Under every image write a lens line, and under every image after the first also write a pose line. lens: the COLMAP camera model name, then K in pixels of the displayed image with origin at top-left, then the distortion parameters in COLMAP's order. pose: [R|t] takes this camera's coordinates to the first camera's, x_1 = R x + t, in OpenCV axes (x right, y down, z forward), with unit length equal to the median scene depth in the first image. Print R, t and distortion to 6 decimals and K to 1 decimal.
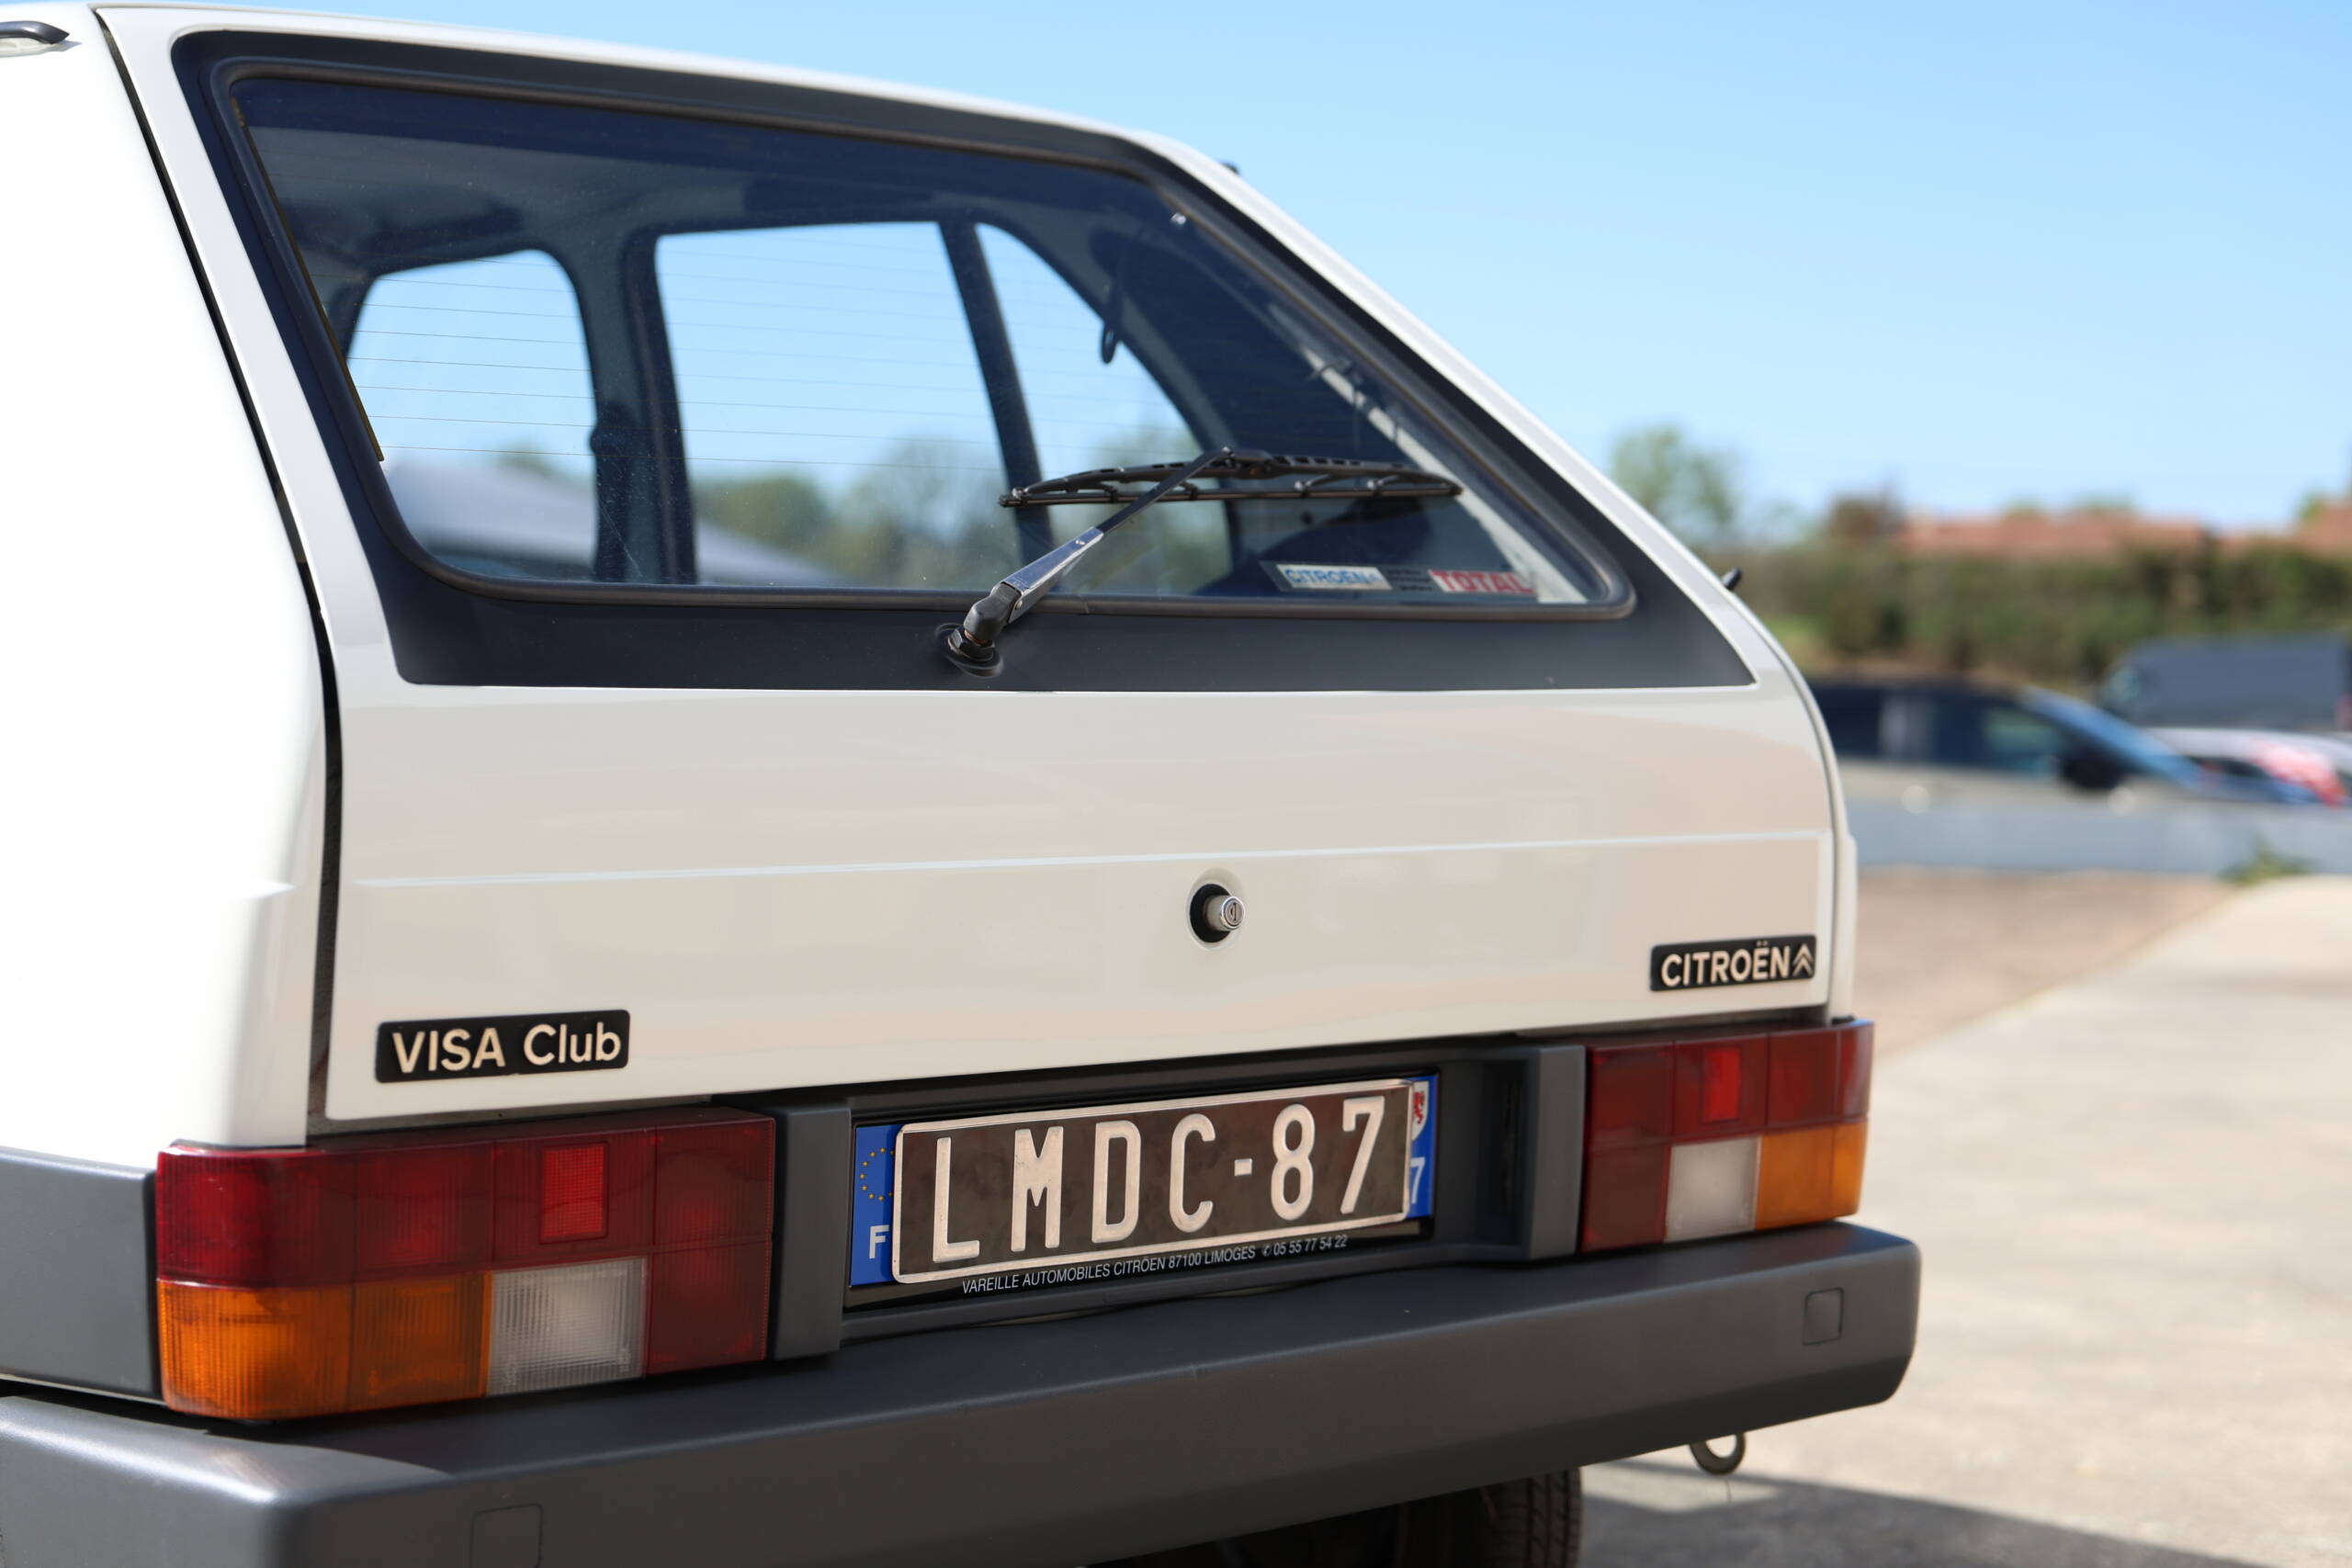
lens RADIAL K [[4529.1, 0, 1175.5], [0, 4529.1, 803.4], [0, 0, 1]] dist [0.043607, 0.000000]
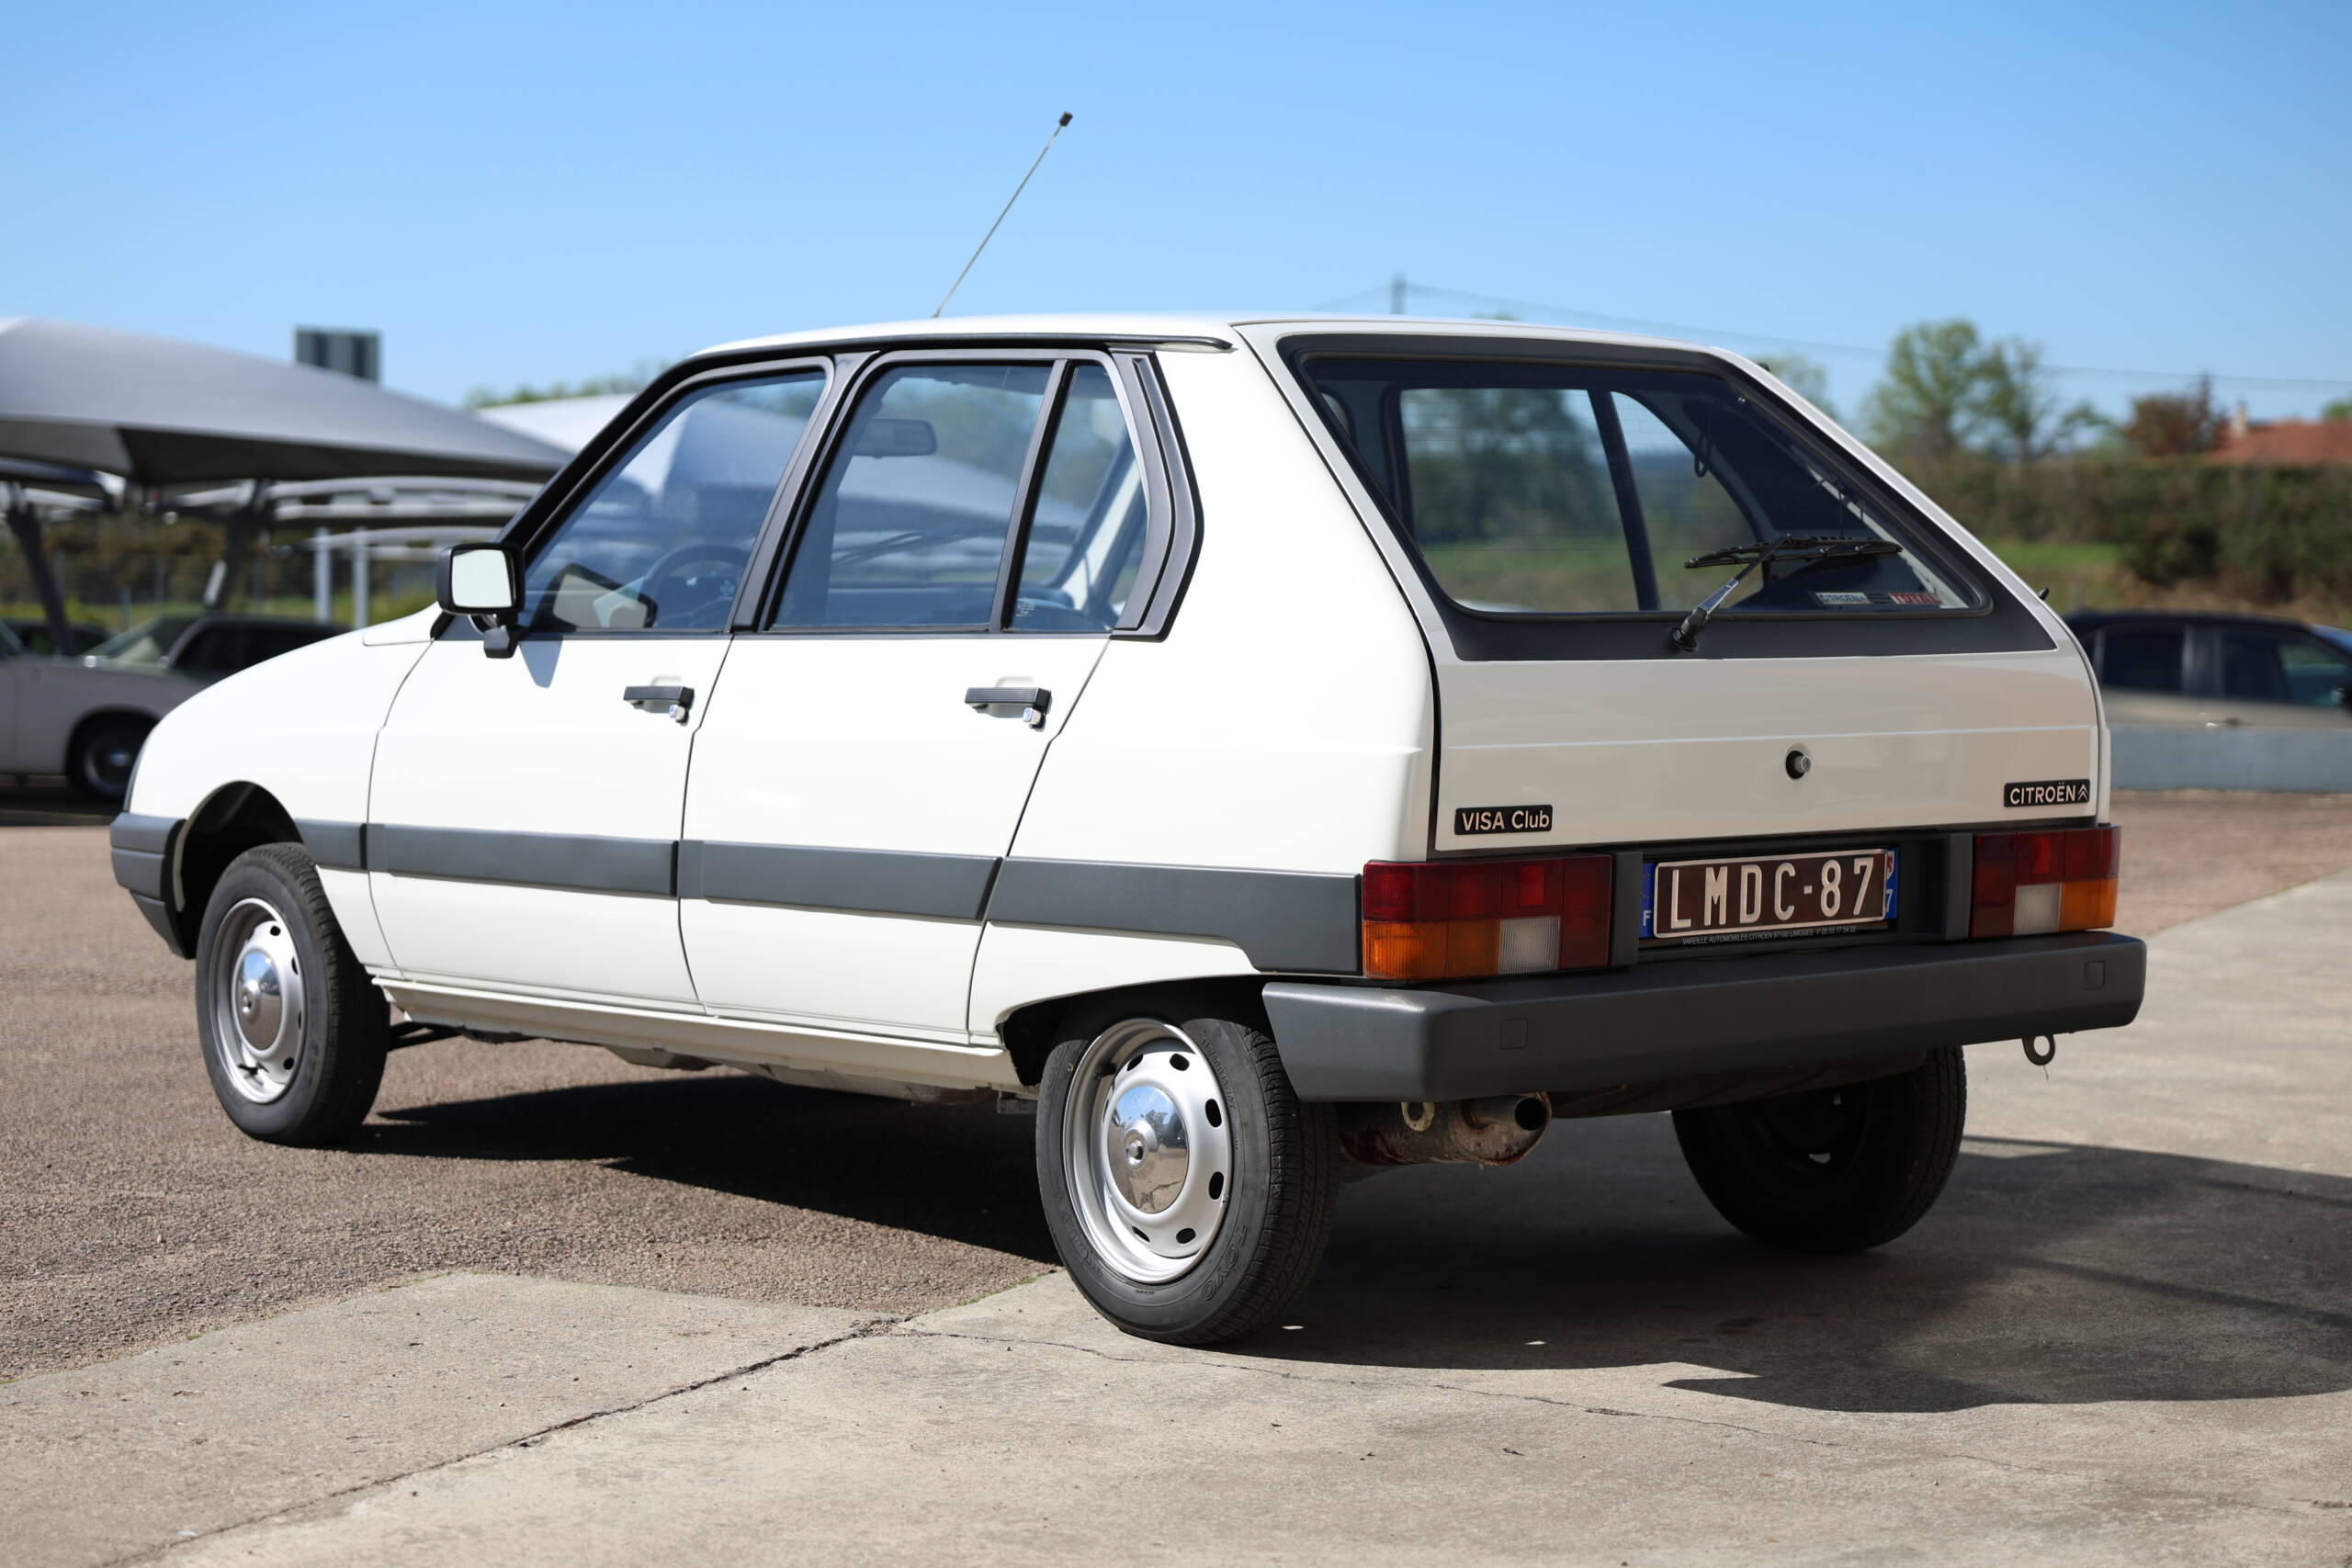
lens RADIAL K [[5714.1, 0, 1182.5], [0, 5714.1, 768.0], [0, 0, 1]] dist [-0.078126, 0.000000]
pose [[0.999616, -0.010840, -0.025499, -0.213361], [0.010883, 0.999940, 0.001545, 0.019430], [0.025481, -0.001822, 0.999674, -1.680173]]
